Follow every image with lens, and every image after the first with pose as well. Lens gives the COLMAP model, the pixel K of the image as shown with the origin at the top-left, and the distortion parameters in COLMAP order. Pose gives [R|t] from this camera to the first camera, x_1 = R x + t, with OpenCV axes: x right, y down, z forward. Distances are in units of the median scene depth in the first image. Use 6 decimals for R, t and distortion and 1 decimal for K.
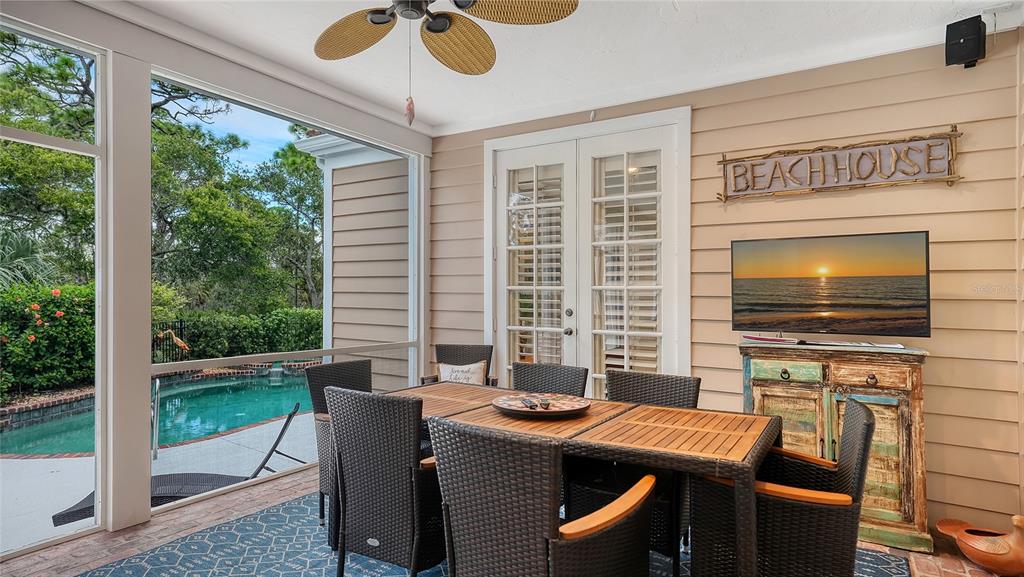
lens RADIAL K [[556.2, 0, 517.6], [0, 556.2, 298.7], [0, 0, 1]] dist [0.021495, 0.000159]
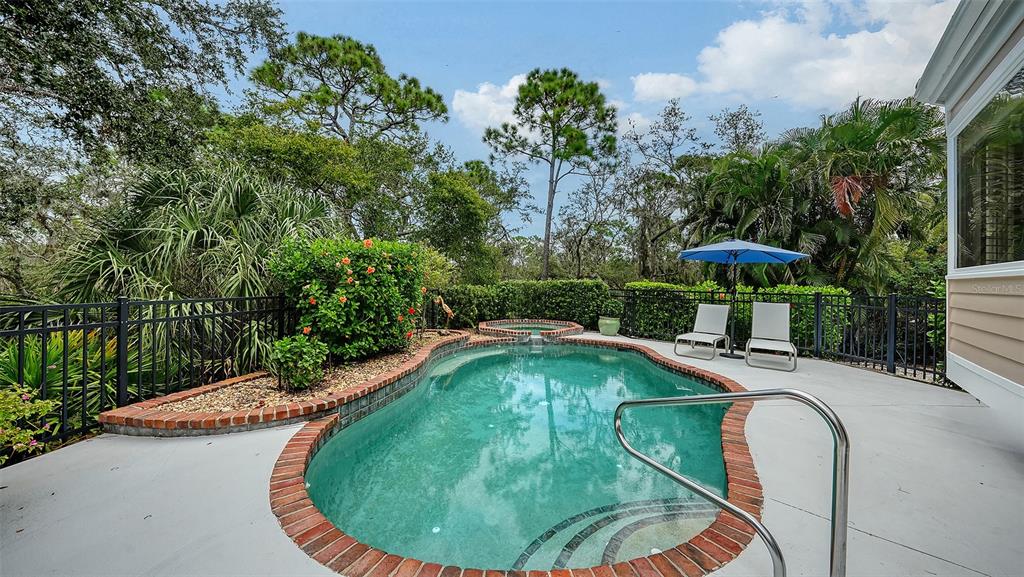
lens RADIAL K [[352.0, 0, 512.3], [0, 352.0, 285.5], [0, 0, 1]] dist [-0.007690, 0.000106]
pose [[0.992131, -0.003473, -0.125156, -0.530074], [0.003084, 0.999990, -0.003301, 0.050158], [0.125167, 0.002889, 0.992132, 0.505918]]
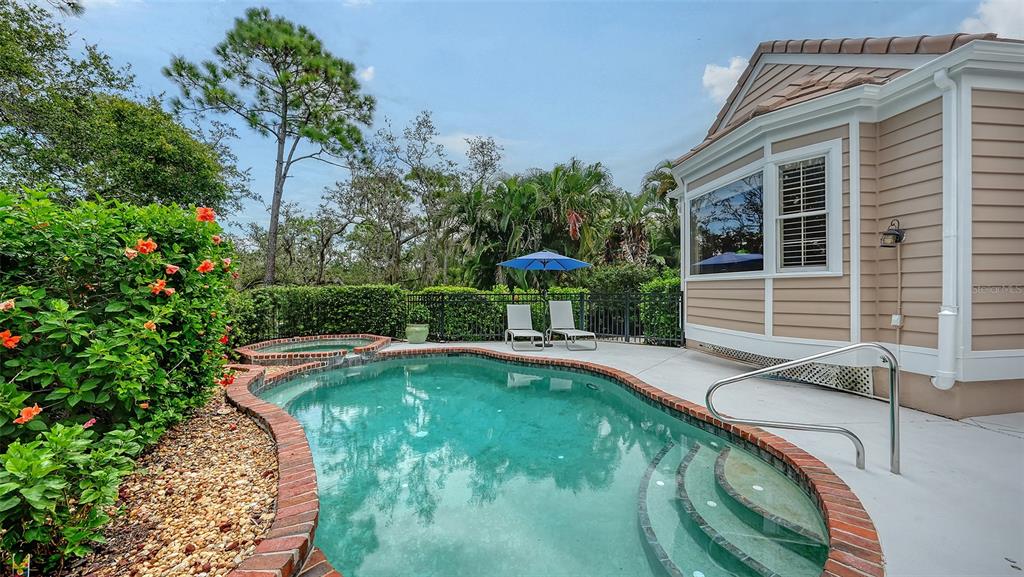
lens RADIAL K [[355.6, 0, 511.4], [0, 355.6, 291.3], [0, 0, 1]] dist [0.000520, 0.000119]
pose [[0.773380, -0.025286, 0.633439, -0.770431], [0.025746, 0.999633, 0.008469, 0.048130], [-0.633420, 0.009759, 0.773747, 0.621839]]
